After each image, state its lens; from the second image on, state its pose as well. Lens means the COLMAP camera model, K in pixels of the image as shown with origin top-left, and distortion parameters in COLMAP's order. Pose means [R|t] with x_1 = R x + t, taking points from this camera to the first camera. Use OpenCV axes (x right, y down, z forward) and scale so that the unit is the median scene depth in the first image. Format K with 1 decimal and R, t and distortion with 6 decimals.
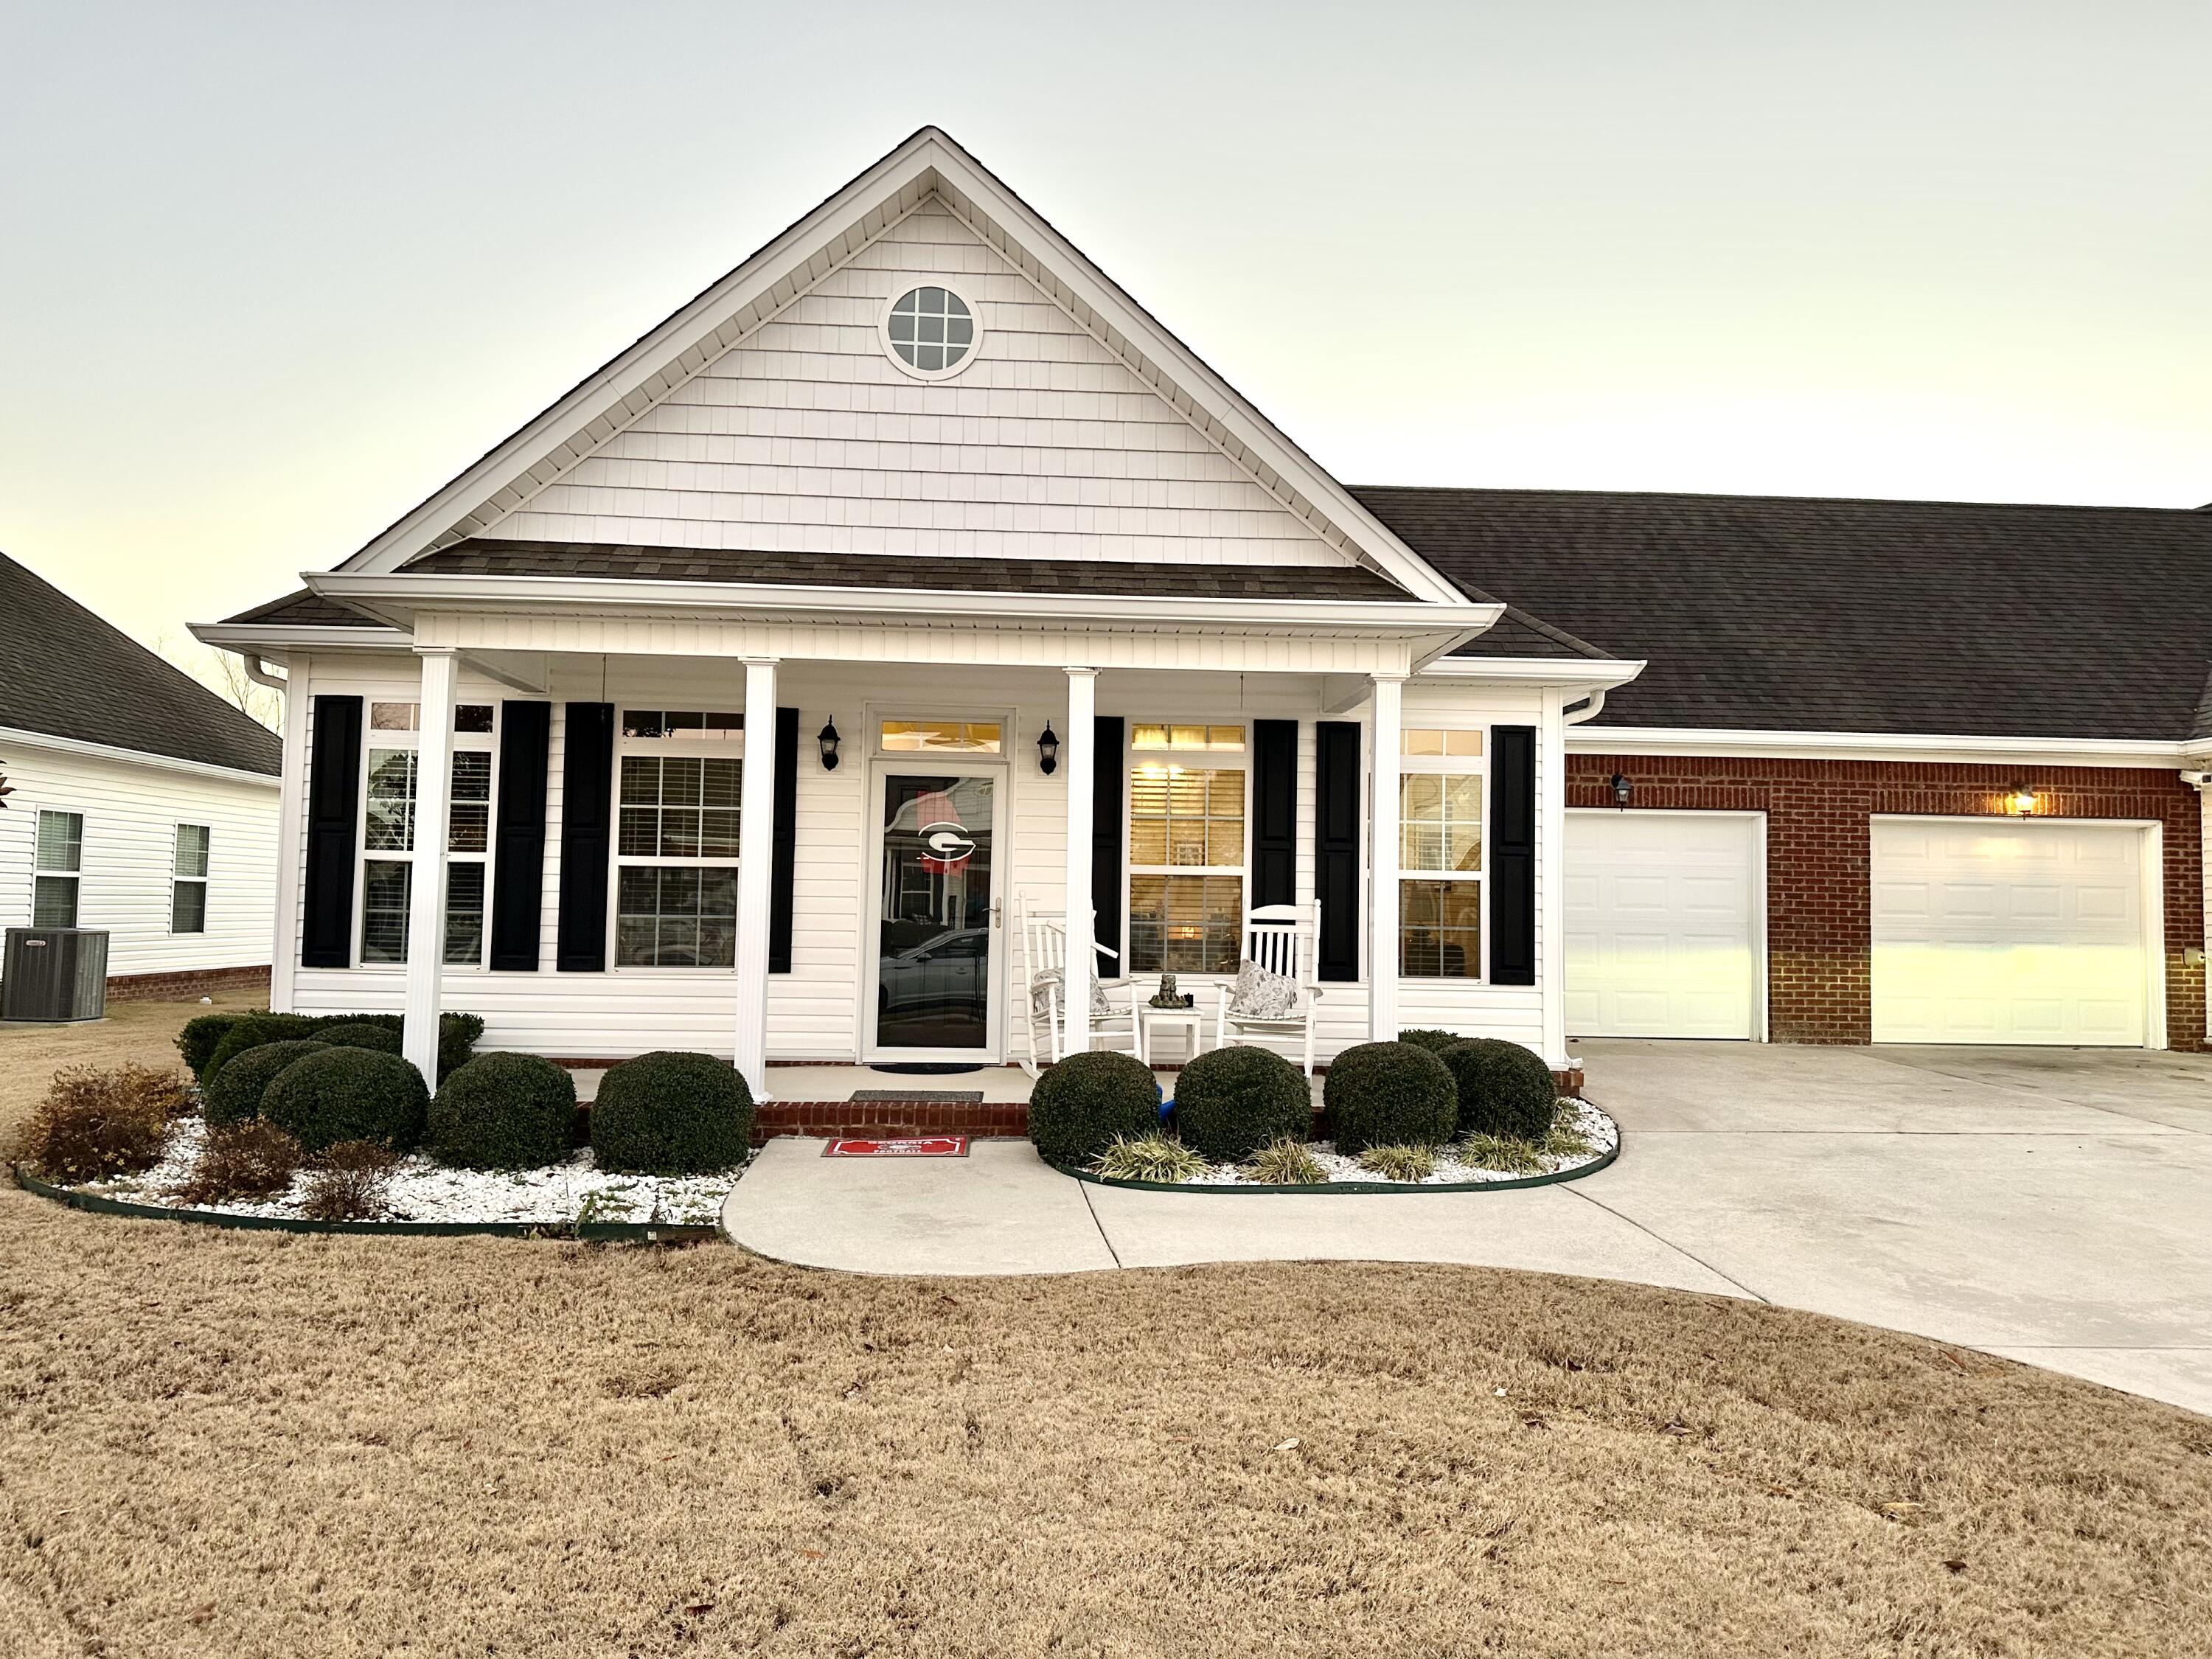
lens RADIAL K [[1550.4, 0, 1194.7], [0, 1550.4, 802.3], [0, 0, 1]] dist [0.046953, -0.058804]
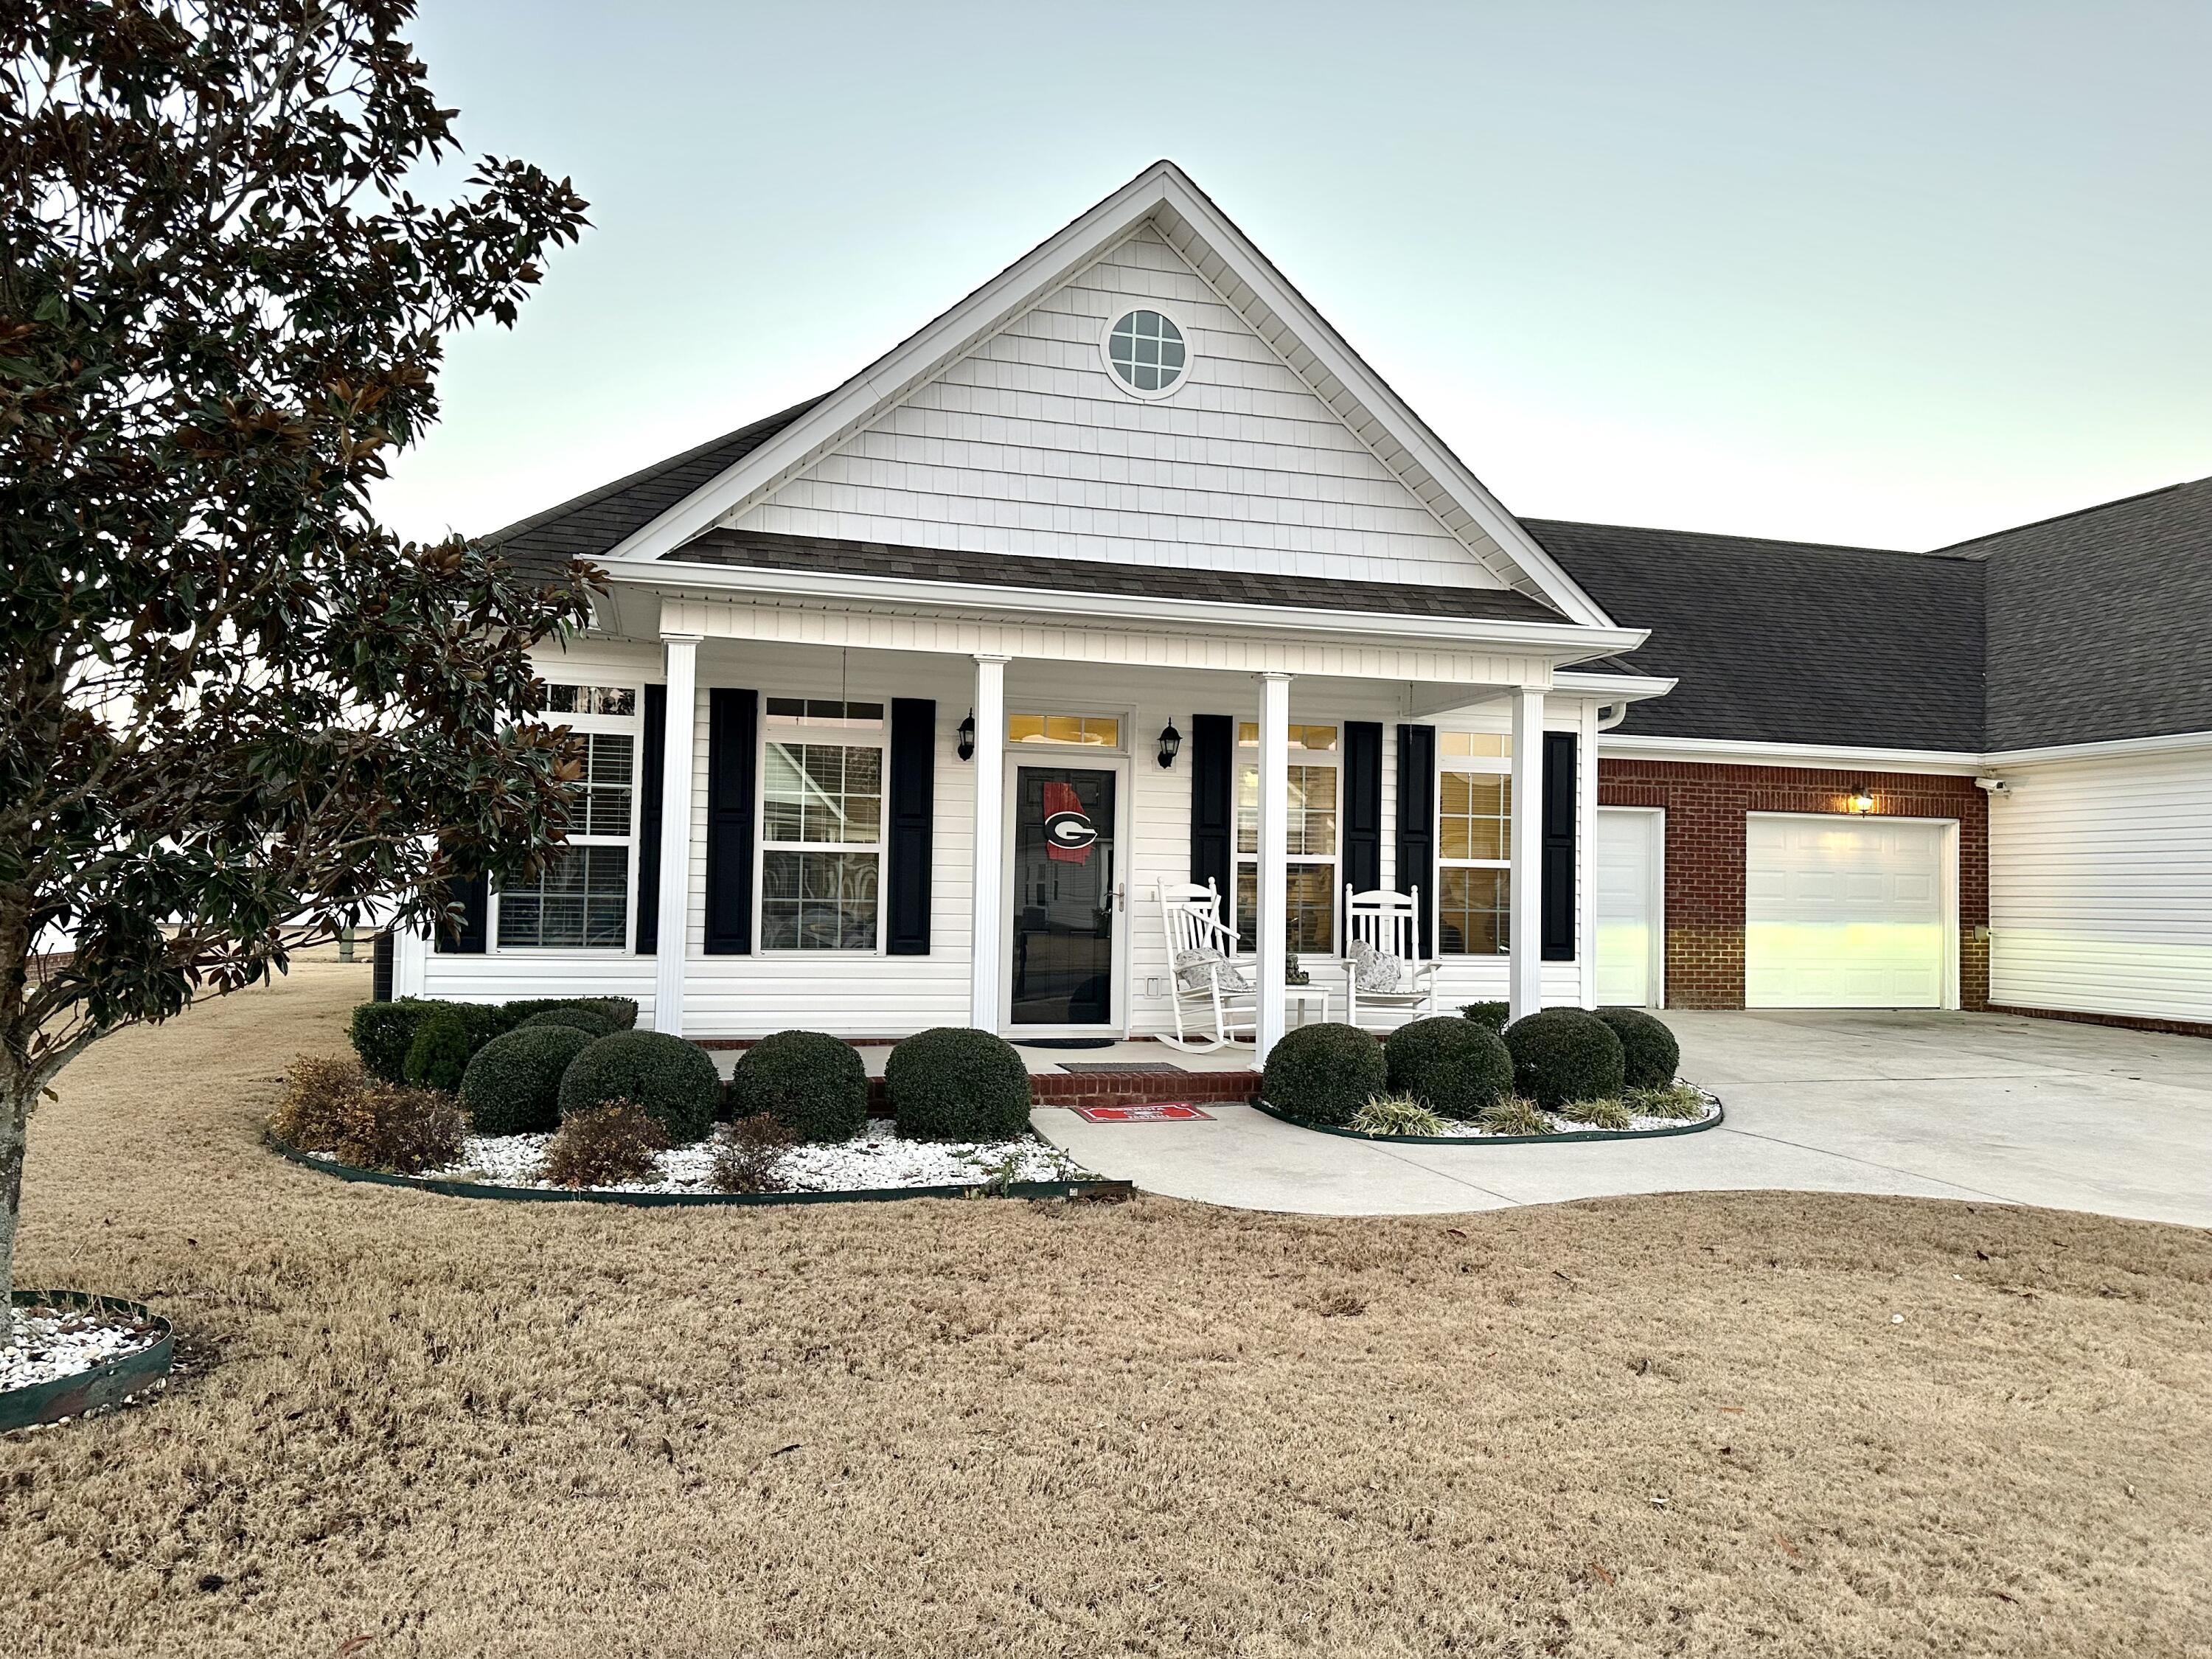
lens RADIAL K [[1550.4, 0, 1118.4], [0, 1550.4, 830.7], [0, 0, 1]] dist [0.046953, -0.058804]
pose [[0.976791, 0.009272, 0.213994, -0.375649], [-0.015814, 0.999458, 0.028876, -0.005607], [-0.213610, -0.031590, 0.976408, -0.041390]]
